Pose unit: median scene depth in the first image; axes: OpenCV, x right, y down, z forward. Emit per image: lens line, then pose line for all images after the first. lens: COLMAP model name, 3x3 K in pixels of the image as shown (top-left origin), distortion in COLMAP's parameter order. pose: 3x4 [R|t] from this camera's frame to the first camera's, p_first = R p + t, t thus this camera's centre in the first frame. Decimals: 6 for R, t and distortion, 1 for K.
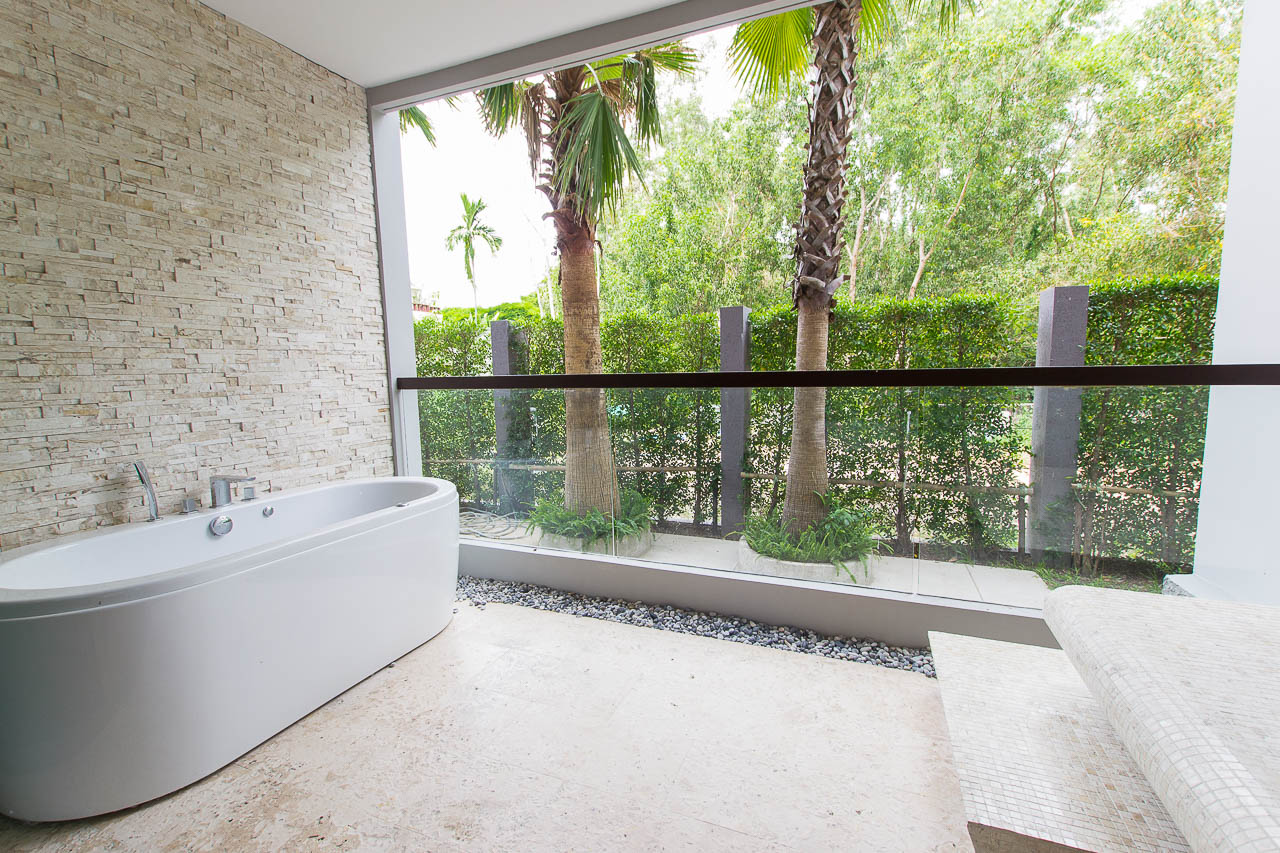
lens RADIAL K [[564.9, 0, 633.9], [0, 564.9, 431.6], [0, 0, 1]] dist [0.001197, -0.001582]
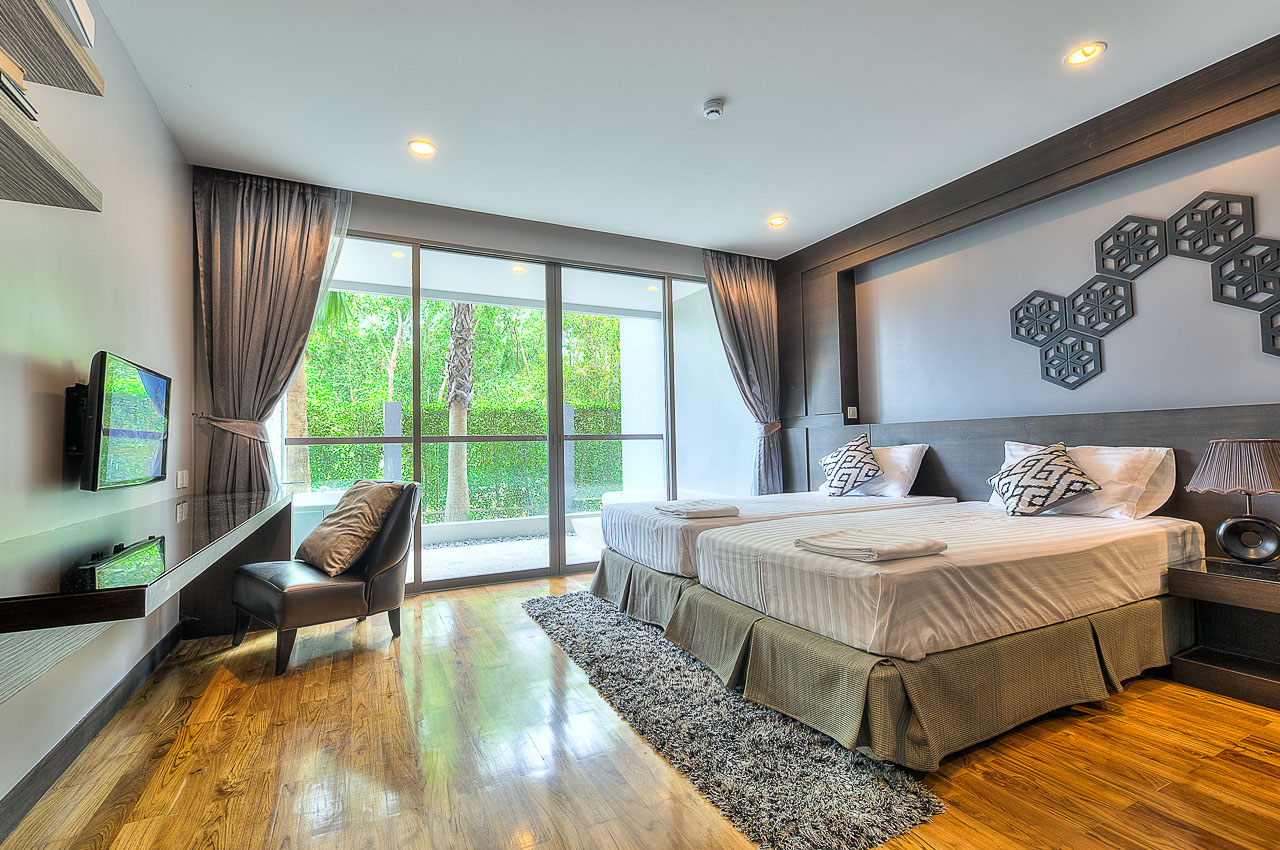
lens RADIAL K [[564.9, 0, 633.9], [0, 564.9, 430.1], [0, 0, 1]] dist [0.001197, -0.001582]
pose [[0.651386, 0.025974, 0.758302, -0.705612], [0.097156, 0.988331, -0.117310, 0.122589], [-0.752501, 0.150088, 0.641261, -0.573143]]
